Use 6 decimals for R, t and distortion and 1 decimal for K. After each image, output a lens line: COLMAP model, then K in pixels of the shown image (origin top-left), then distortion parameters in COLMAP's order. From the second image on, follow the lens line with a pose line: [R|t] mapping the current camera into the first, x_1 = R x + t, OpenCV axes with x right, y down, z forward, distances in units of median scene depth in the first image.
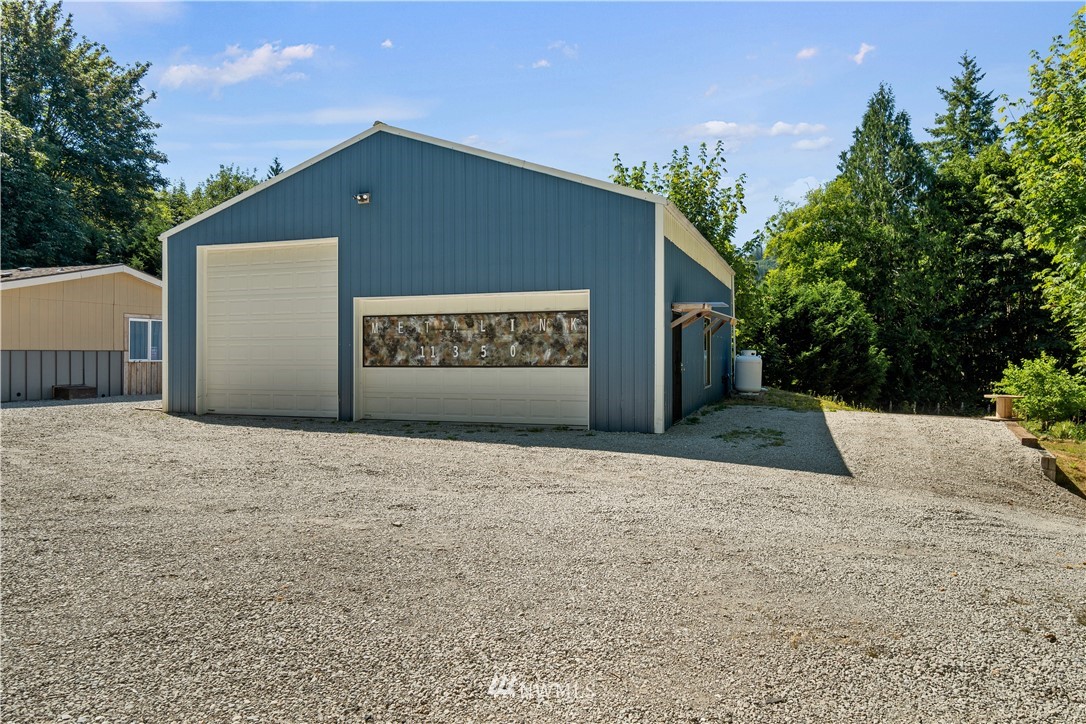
lens RADIAL K [[694.9, 0, 543.3], [0, 694.9, 361.5], [0, 0, 1]] dist [0.006910, -0.004564]
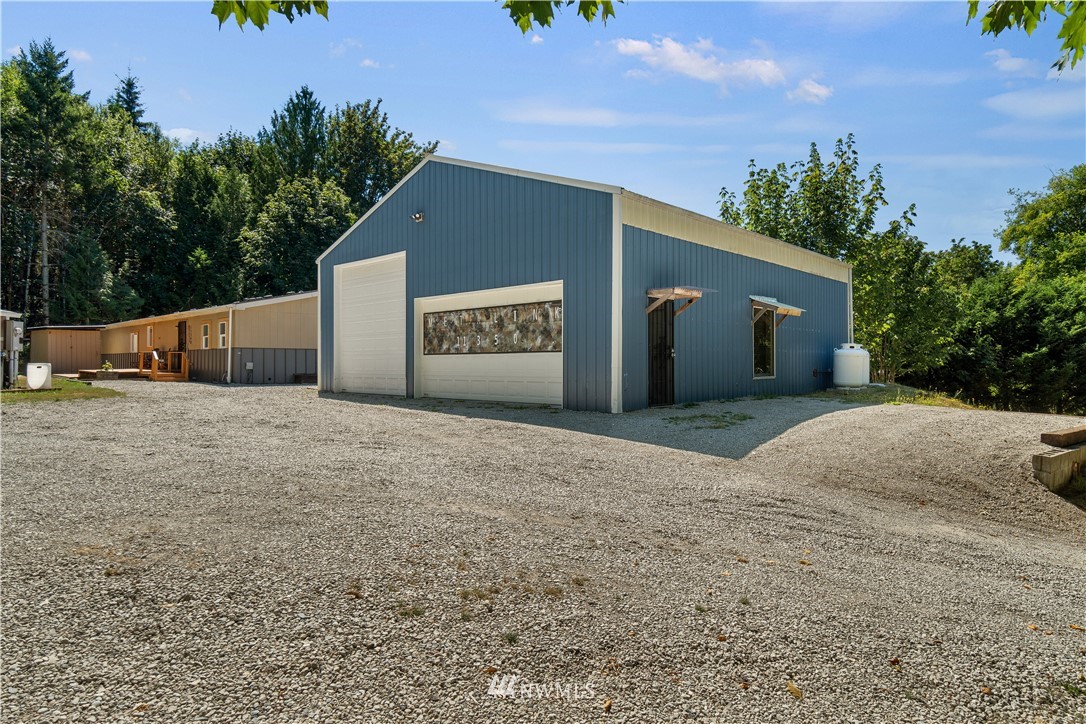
lens RADIAL K [[600.5, 0, 543.1], [0, 600.5, 359.2], [0, 0, 1]] dist [0.002037, 0.001088]
pose [[0.922664, -0.000635, -0.385605, 0.354125], [-0.004916, 0.999898, -0.013411, 0.029467], [0.385574, 0.014269, 0.922567, 0.109475]]
